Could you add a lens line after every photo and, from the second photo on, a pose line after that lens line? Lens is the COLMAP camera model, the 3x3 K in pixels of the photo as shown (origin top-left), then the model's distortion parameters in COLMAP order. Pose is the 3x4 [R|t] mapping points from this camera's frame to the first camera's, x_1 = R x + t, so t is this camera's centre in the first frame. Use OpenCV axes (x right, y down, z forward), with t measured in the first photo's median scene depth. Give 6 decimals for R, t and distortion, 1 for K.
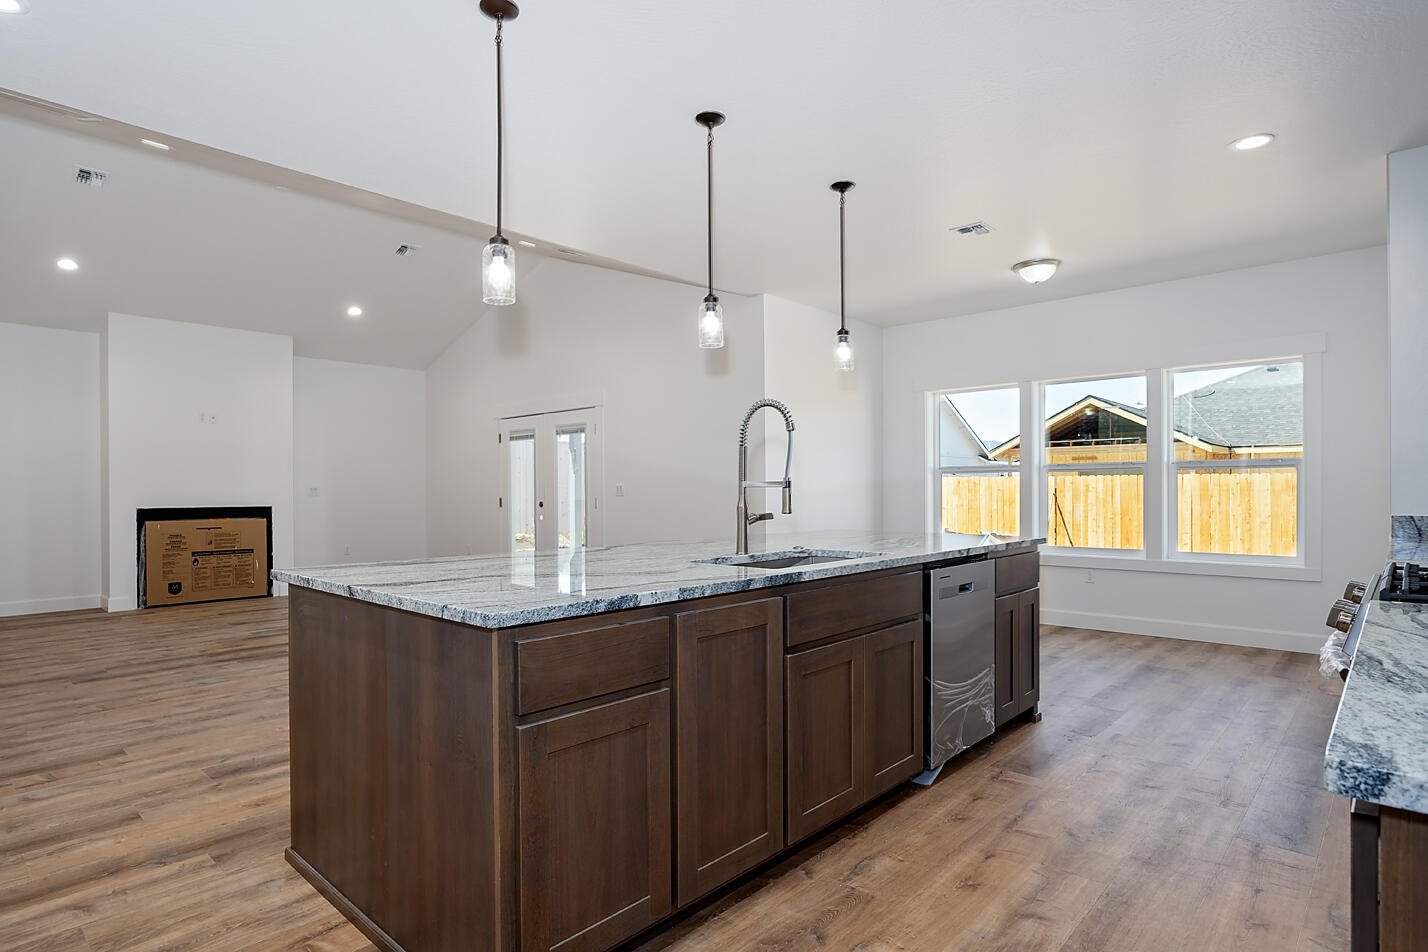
lens RADIAL K [[752.8, 0, 714.0], [0, 752.8, 476.0], [0, 0, 1]] dist [-0.017468, 0.008437]
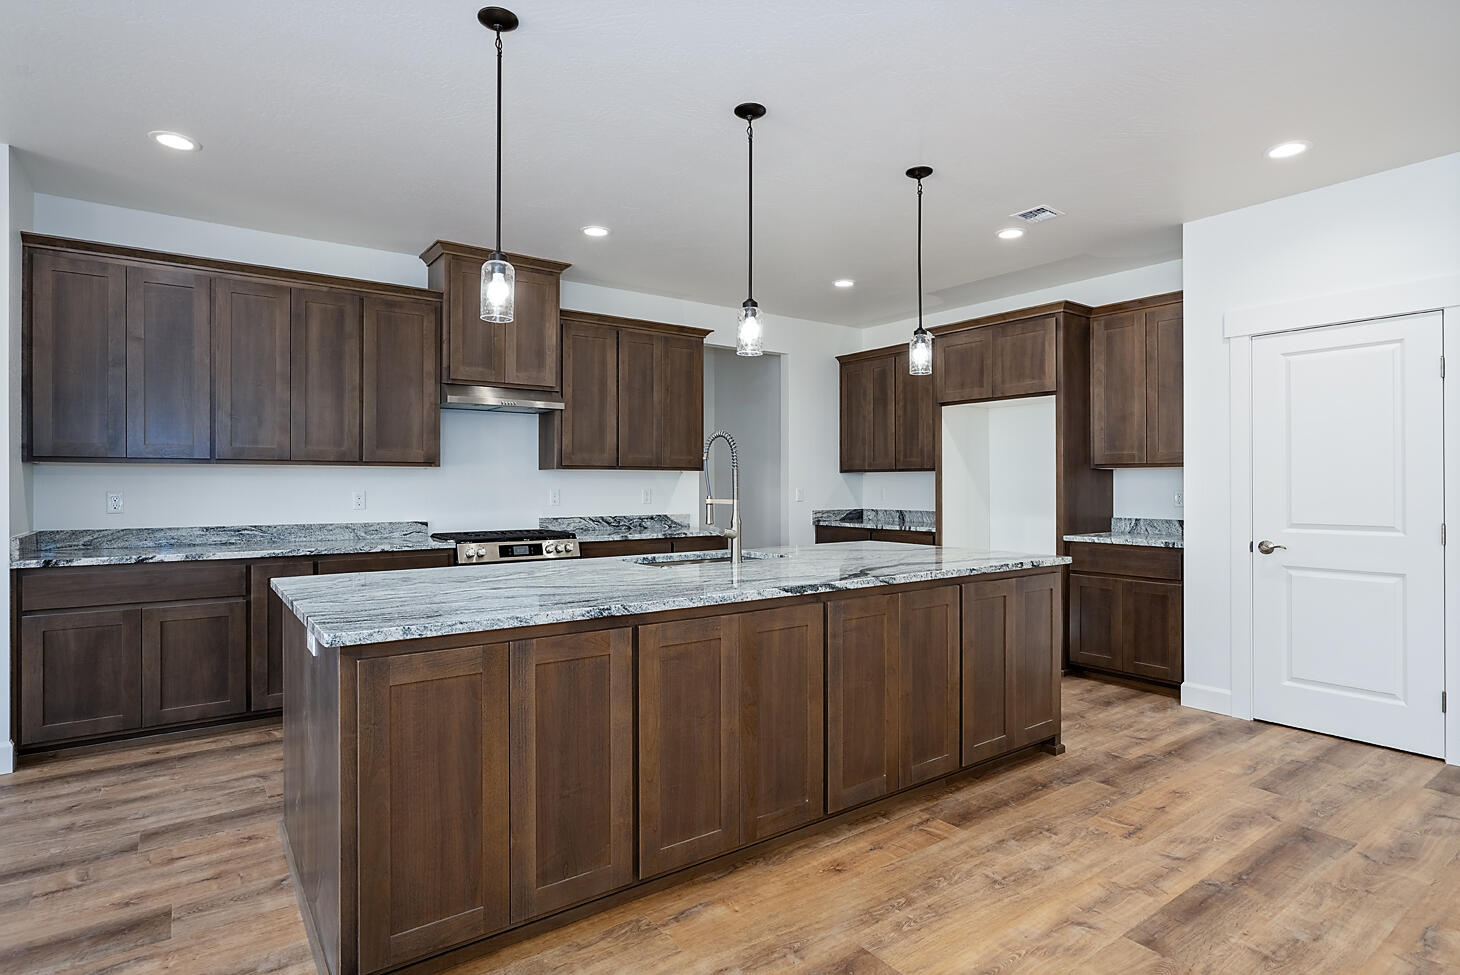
lens RADIAL K [[763.3, 0, 724.0], [0, 763.3, 492.0], [0, 0, 1]] dist [-0.008421, 0.001534]
pose [[-0.978762, 0.004165, 0.204958, -0.170306], [0.002096, 0.999945, -0.010312, 0.006607], [-0.204990, -0.009663, -0.978716, 2.017944]]
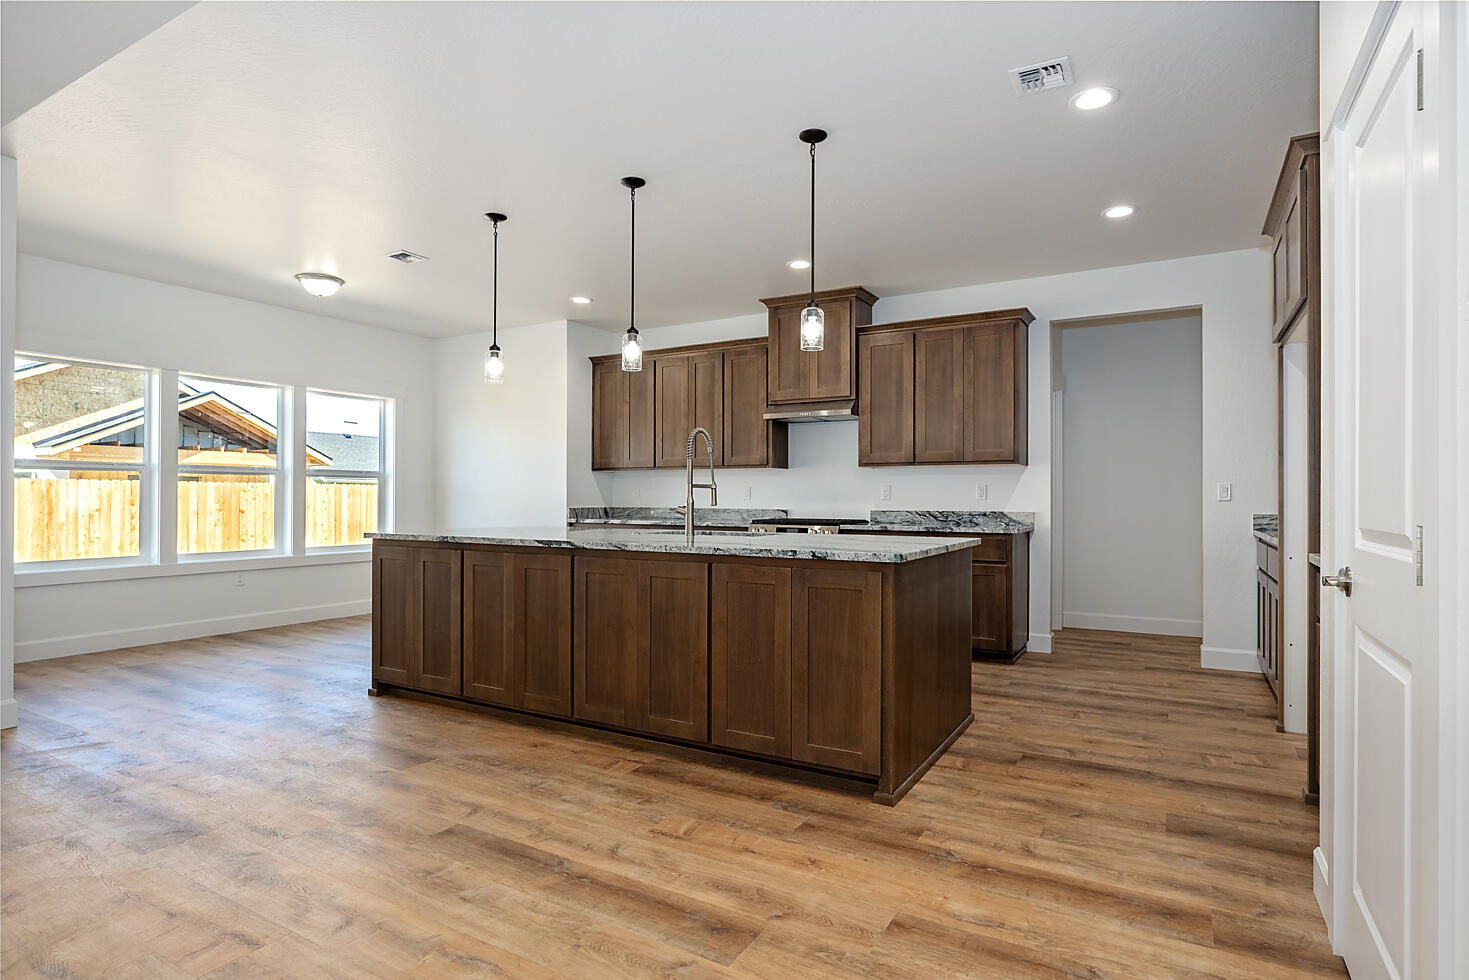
lens RADIAL K [[757.0, 0, 739.3], [0, 757.0, 504.7], [0, 0, 1]] dist [-0.011913, 0.000725]
pose [[-0.211611, -0.004283, 0.977345, -1.272711], [-0.020612, 0.999788, -0.000082, 0.040422], [-0.977137, -0.020162, -0.211654, 1.142033]]
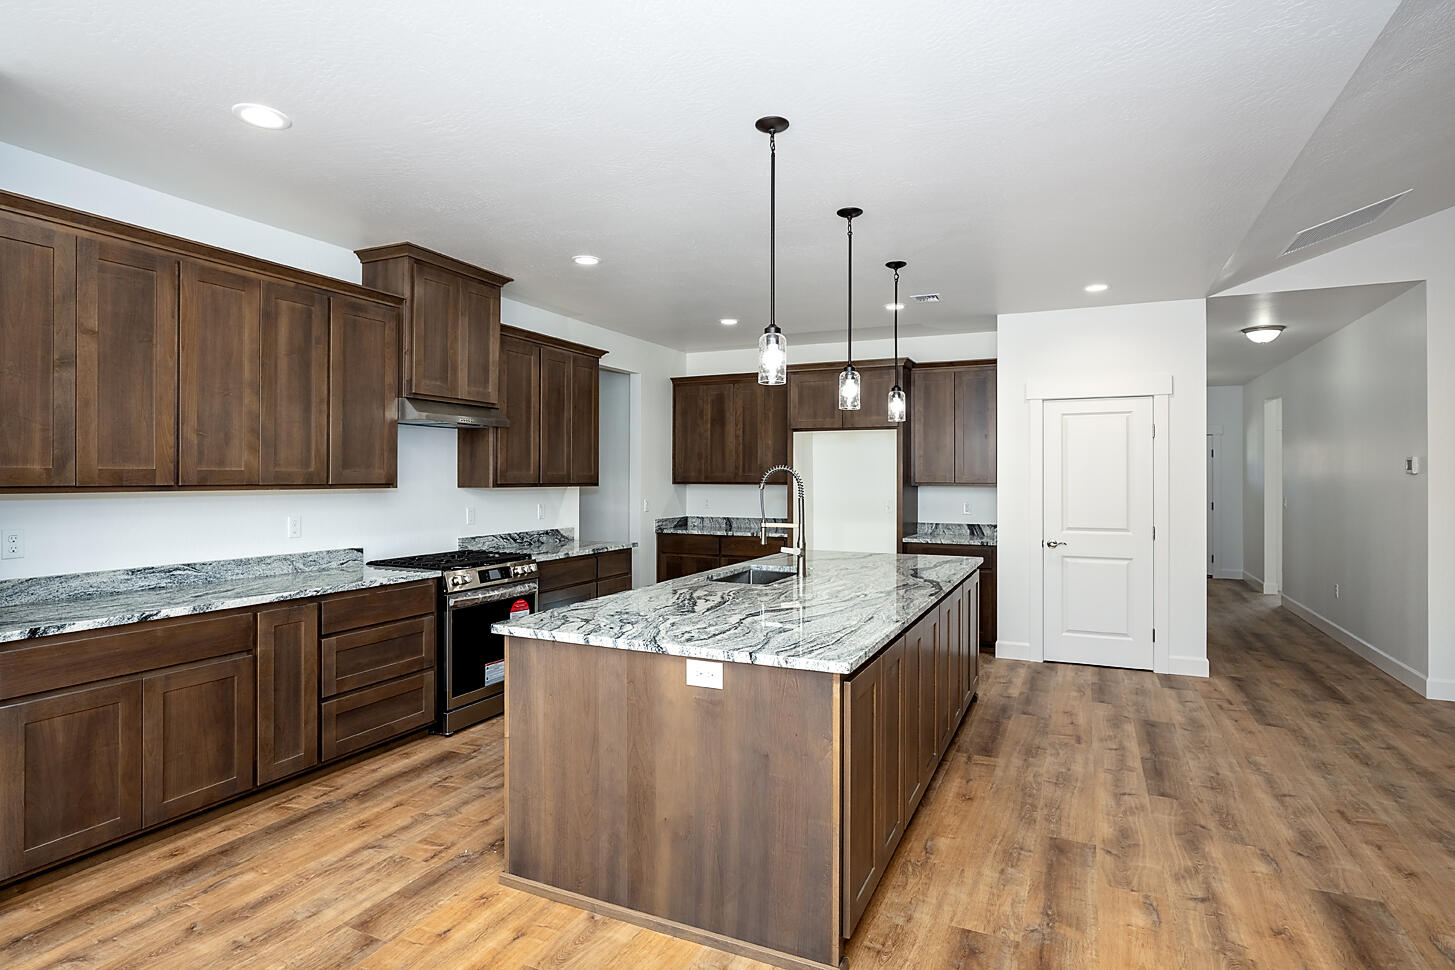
lens RADIAL K [[767.0, 0, 727.5], [0, 767.0, 485.0], [0, 0, 1]] dist [-0.017468, 0.008437]
pose [[-0.954190, 0.006131, -0.299140, 0.548057], [0.008627, 0.999938, -0.007025, -0.052022], [0.299078, -0.009284, -0.954183, 2.157855]]
